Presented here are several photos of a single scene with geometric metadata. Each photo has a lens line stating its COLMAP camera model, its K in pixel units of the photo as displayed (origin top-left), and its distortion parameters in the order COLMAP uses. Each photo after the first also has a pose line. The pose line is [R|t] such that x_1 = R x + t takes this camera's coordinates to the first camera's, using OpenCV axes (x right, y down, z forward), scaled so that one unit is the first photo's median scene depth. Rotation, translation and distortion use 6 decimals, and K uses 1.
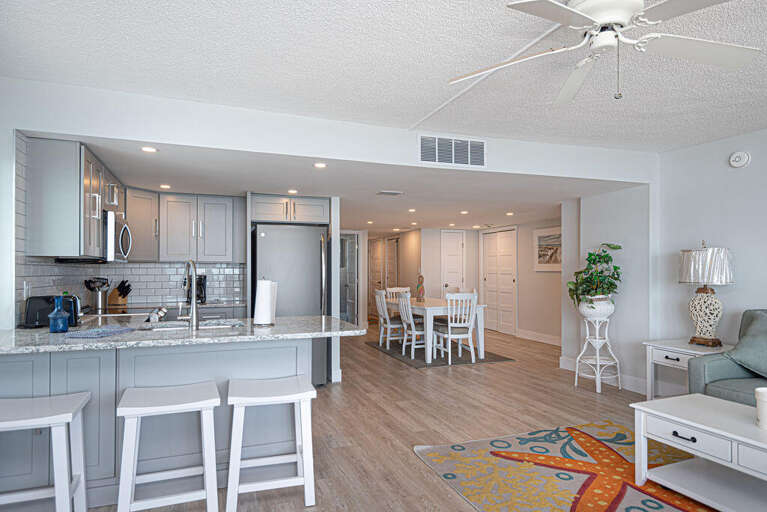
lens RADIAL K [[470.6, 0, 377.5], [0, 470.6, 266.8], [0, 0, 1]] dist [-0.009311, -0.001890]
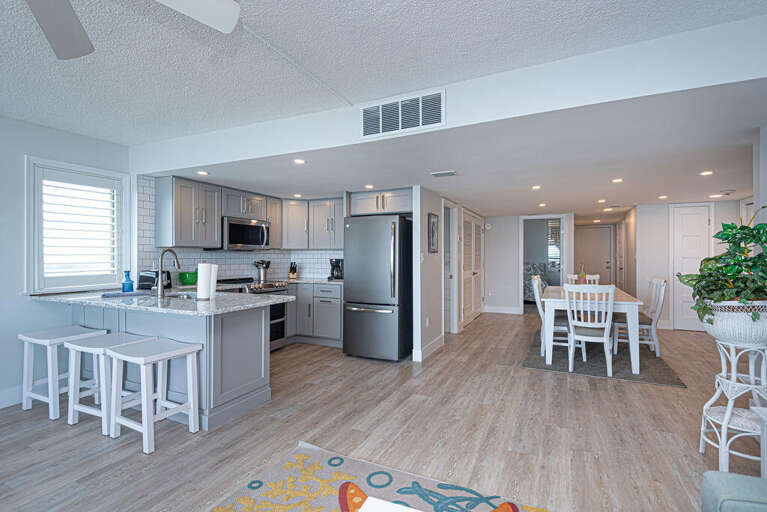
lens RADIAL K [[370.0, 0, 381.9], [0, 370.0, 255.7], [0, 0, 1]] dist [0.003831, -0.000992]
pose [[0.693355, -0.000552, -0.720596, 0.598235], [0.006142, 0.999968, 0.005143, 0.004038], [0.720570, -0.007992, 0.693337, 0.492282]]
